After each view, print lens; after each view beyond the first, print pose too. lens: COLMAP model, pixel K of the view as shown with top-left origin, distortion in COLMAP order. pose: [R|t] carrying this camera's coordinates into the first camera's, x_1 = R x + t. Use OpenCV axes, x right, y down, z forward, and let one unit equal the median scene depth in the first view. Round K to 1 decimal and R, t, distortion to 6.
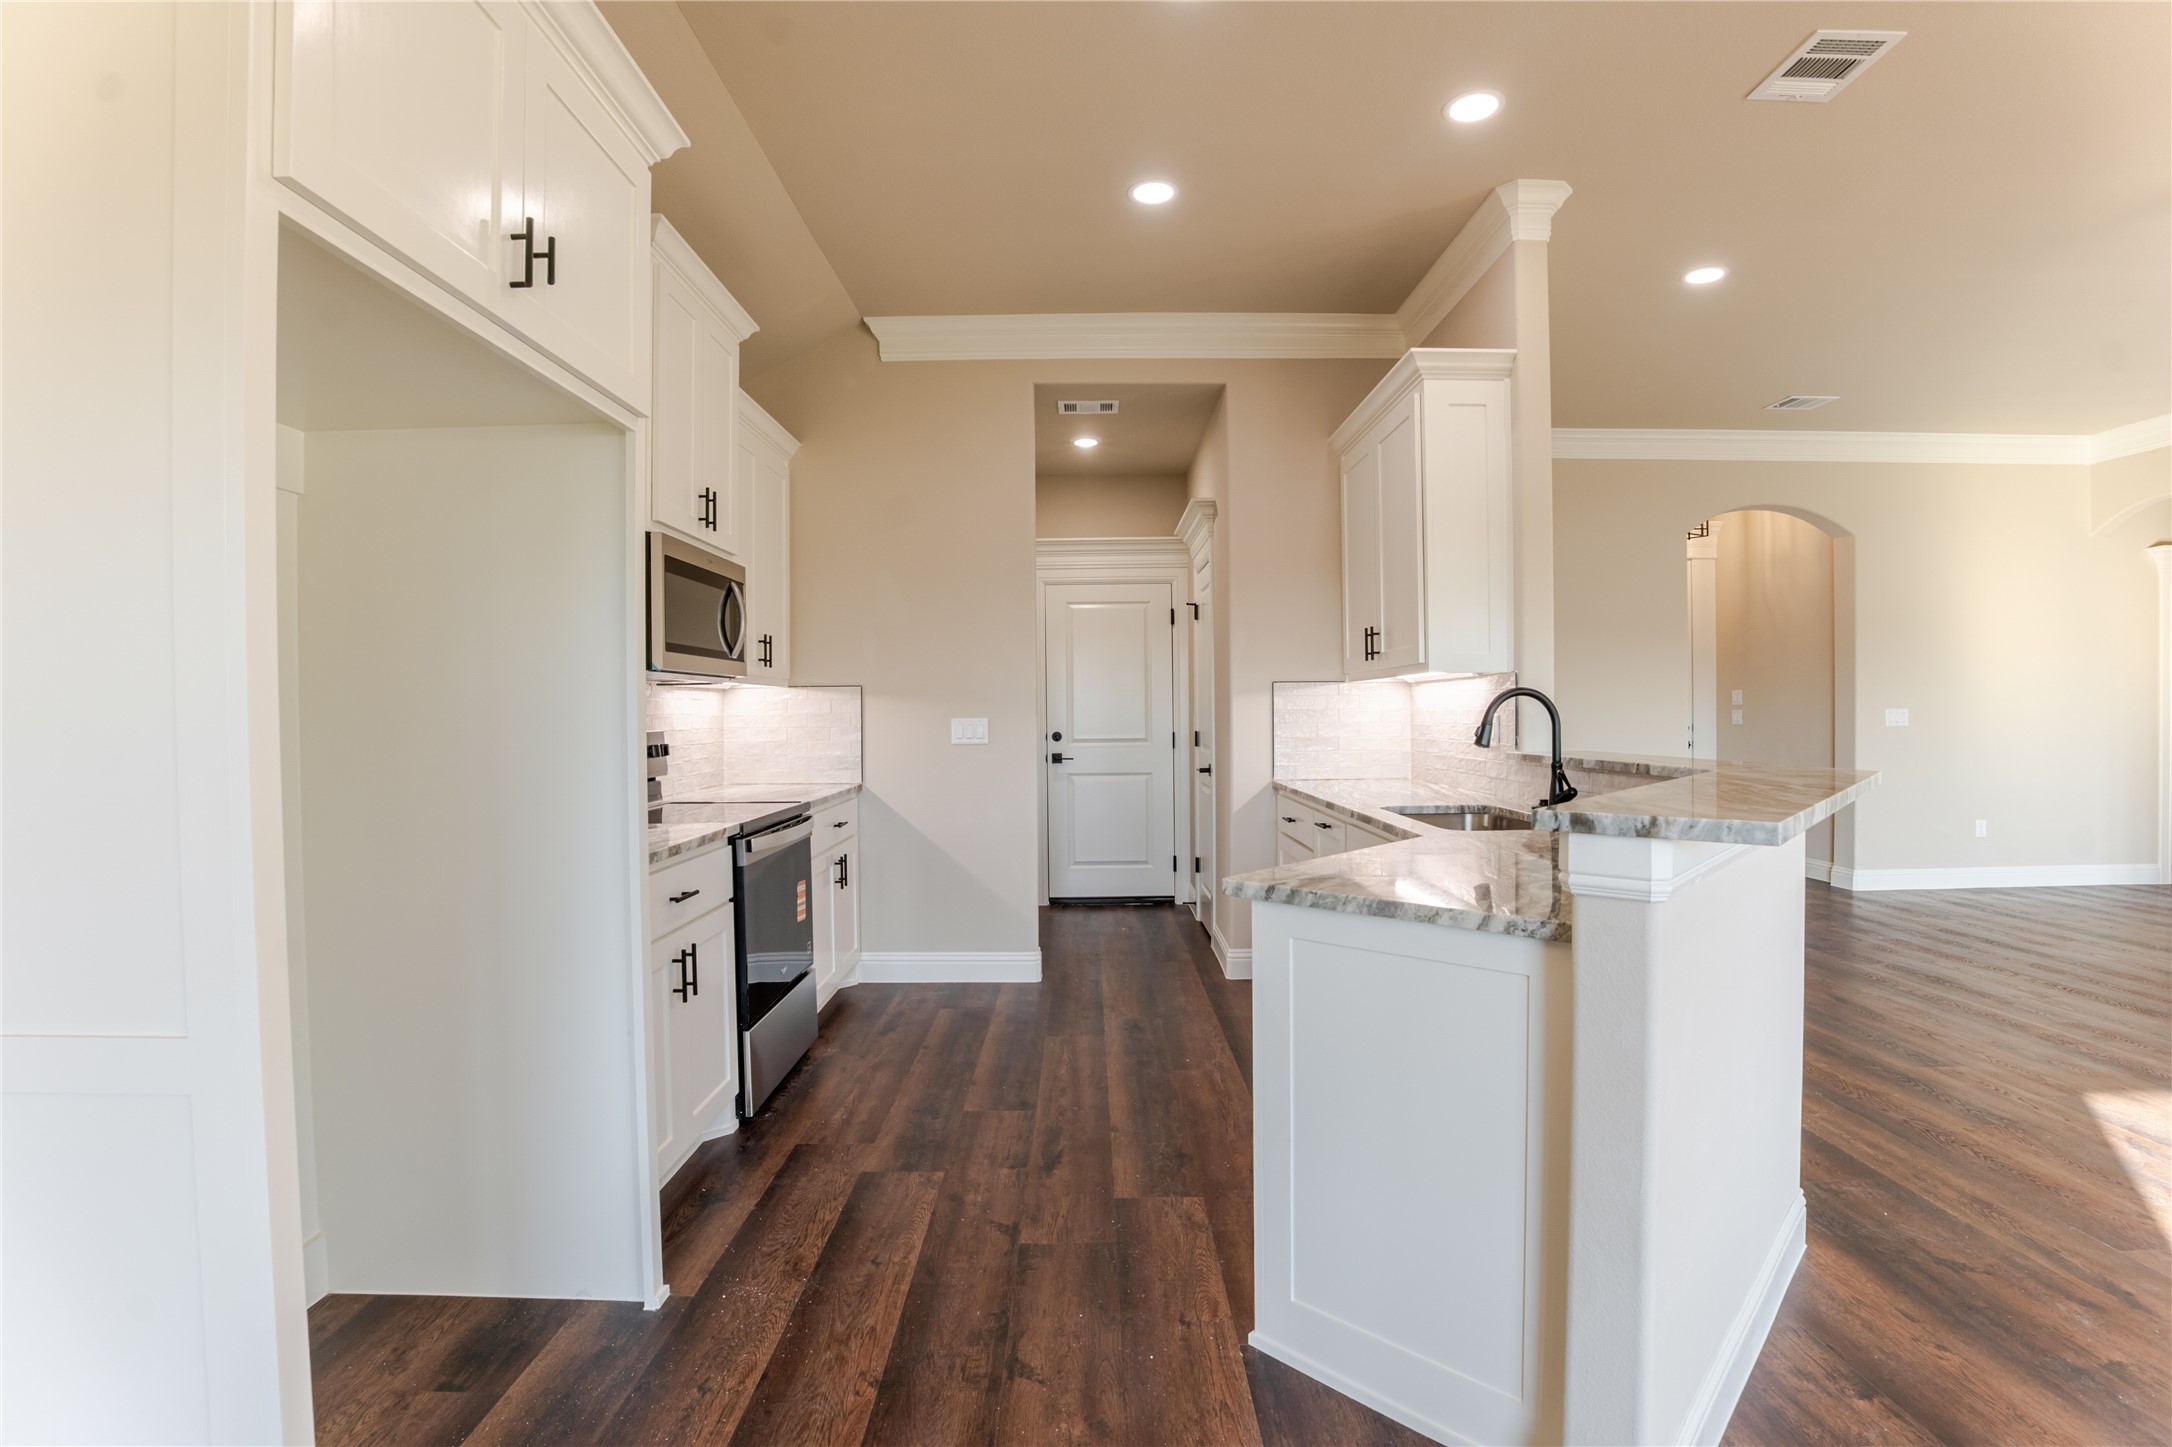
lens RADIAL K [[984.1, 0, 1098.0], [0, 984.1, 730.7], [0, 0, 1]] dist [-0.048041, 0.001530]
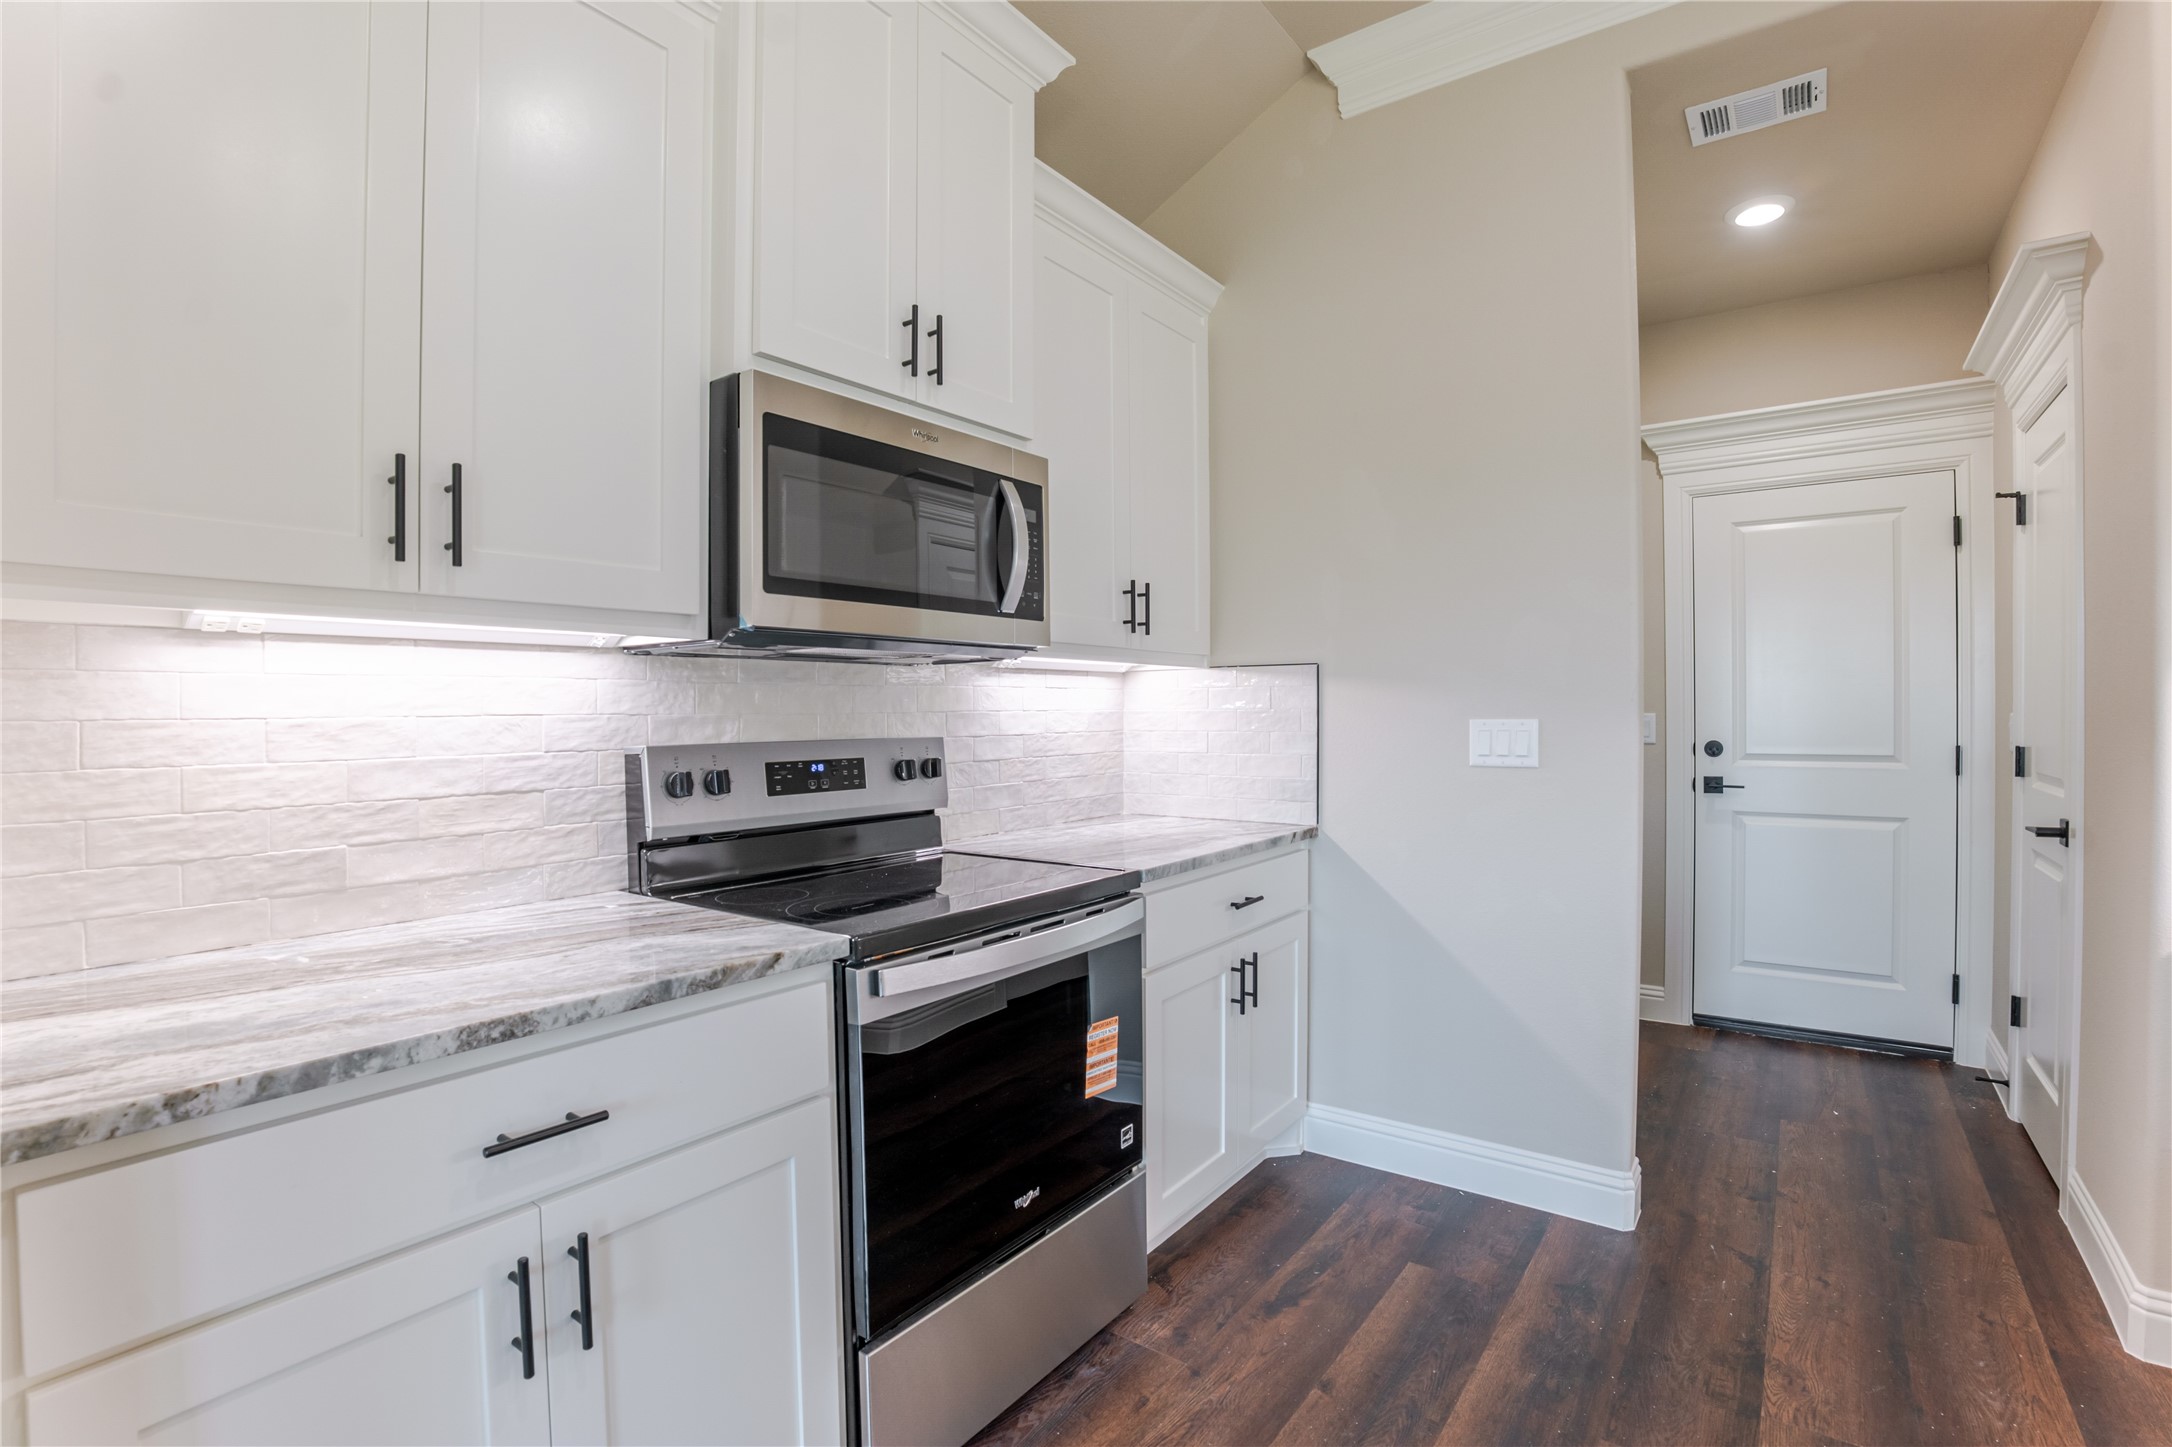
lens RADIAL K [[984.1, 0, 1078.9], [0, 984.1, 693.8], [0, 0, 1]] dist [-0.048041, 0.001530]
pose [[0.793475, 0.009345, -0.608531, 0.012519], [-0.021319, 0.999695, -0.012446, -0.014598], [0.608229, 0.022849, 0.793432, 0.424959]]
